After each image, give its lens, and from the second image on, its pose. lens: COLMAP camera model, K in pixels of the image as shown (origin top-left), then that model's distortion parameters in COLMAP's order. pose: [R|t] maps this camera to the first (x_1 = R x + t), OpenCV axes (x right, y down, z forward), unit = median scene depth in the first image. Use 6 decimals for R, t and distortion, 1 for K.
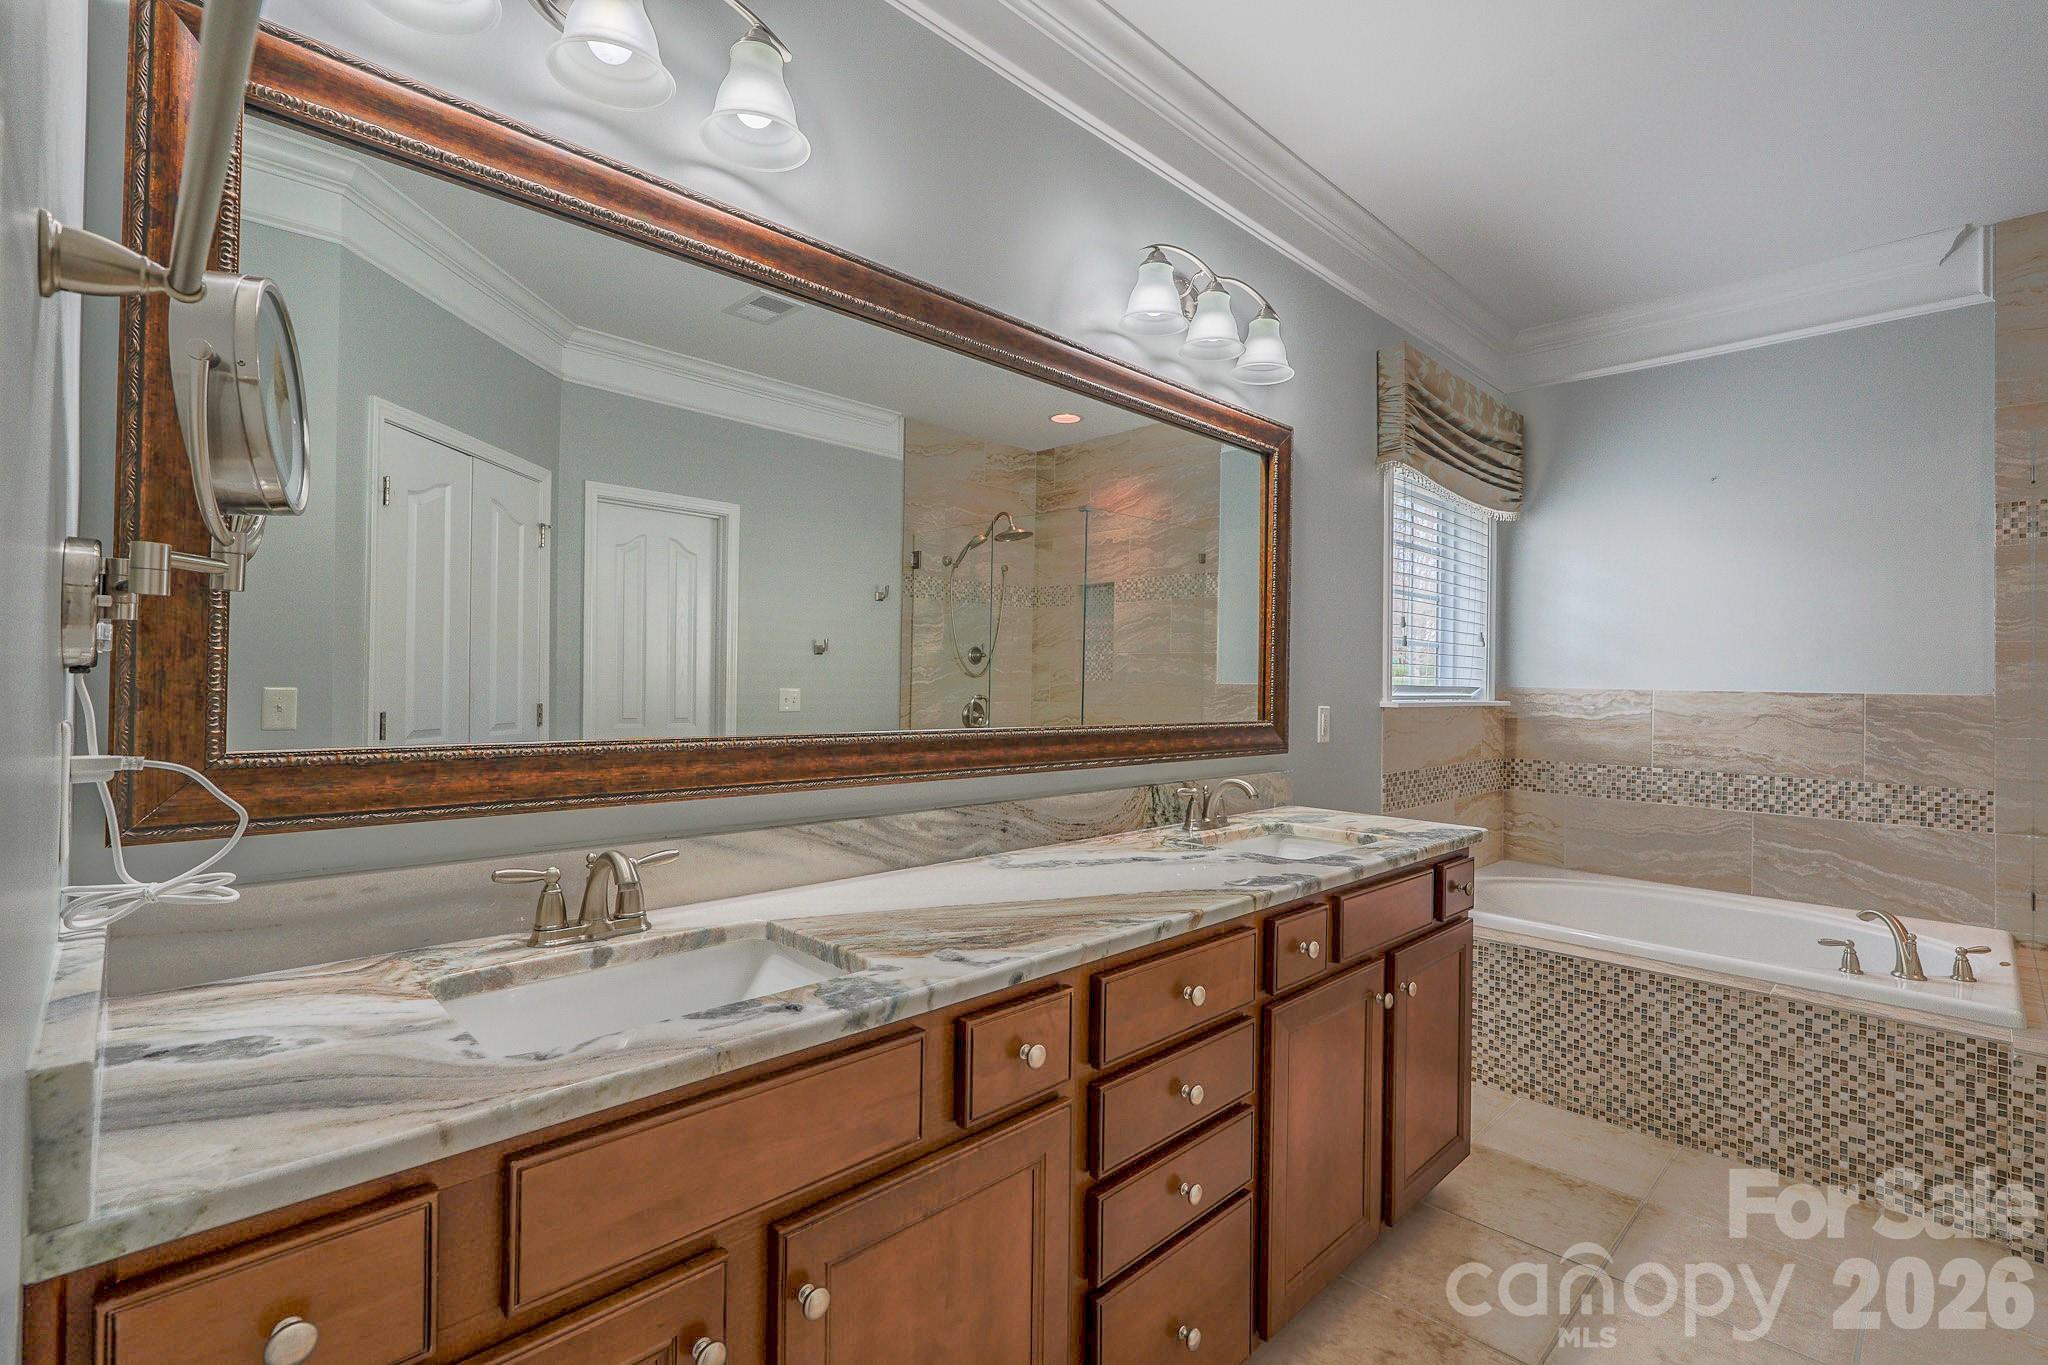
lens RADIAL K [[931.5, 0, 1029.9], [0, 931.5, 678.1], [0, 0, 1]] dist [0.002233, 0.002423]
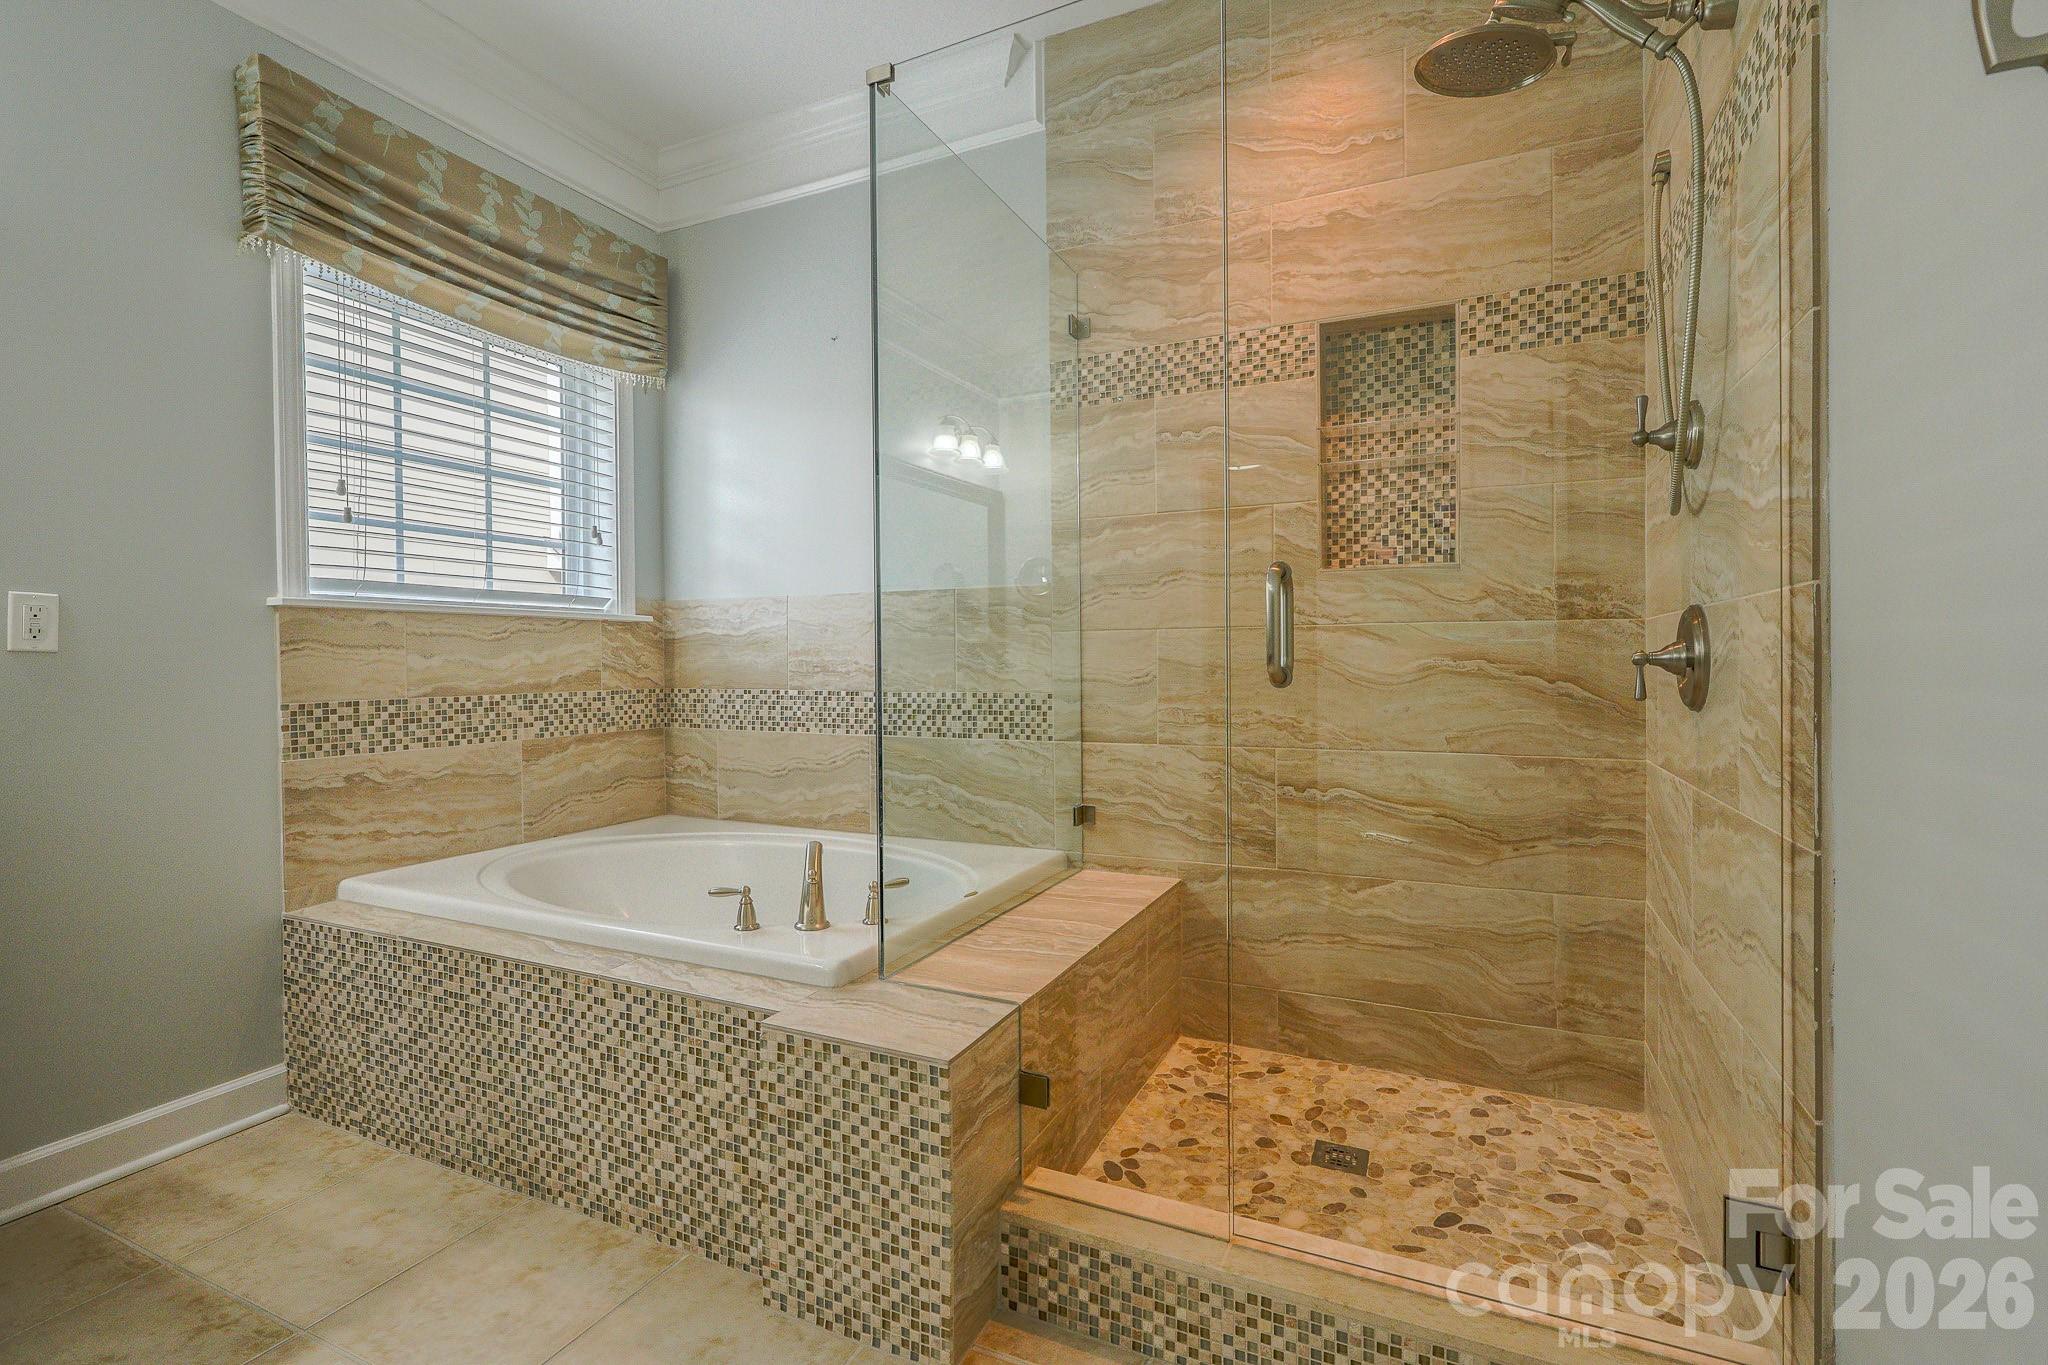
lens RADIAL K [[931.5, 0, 1015.6], [0, 931.5, 677.8], [0, 0, 1]] dist [0.002233, 0.002423]
pose [[0.942995, -0.027897, 0.331634, 0.765032], [0.020147, 0.999438, 0.026784, 0.088192], [-0.332195, -0.018576, 0.943028, 0.203055]]
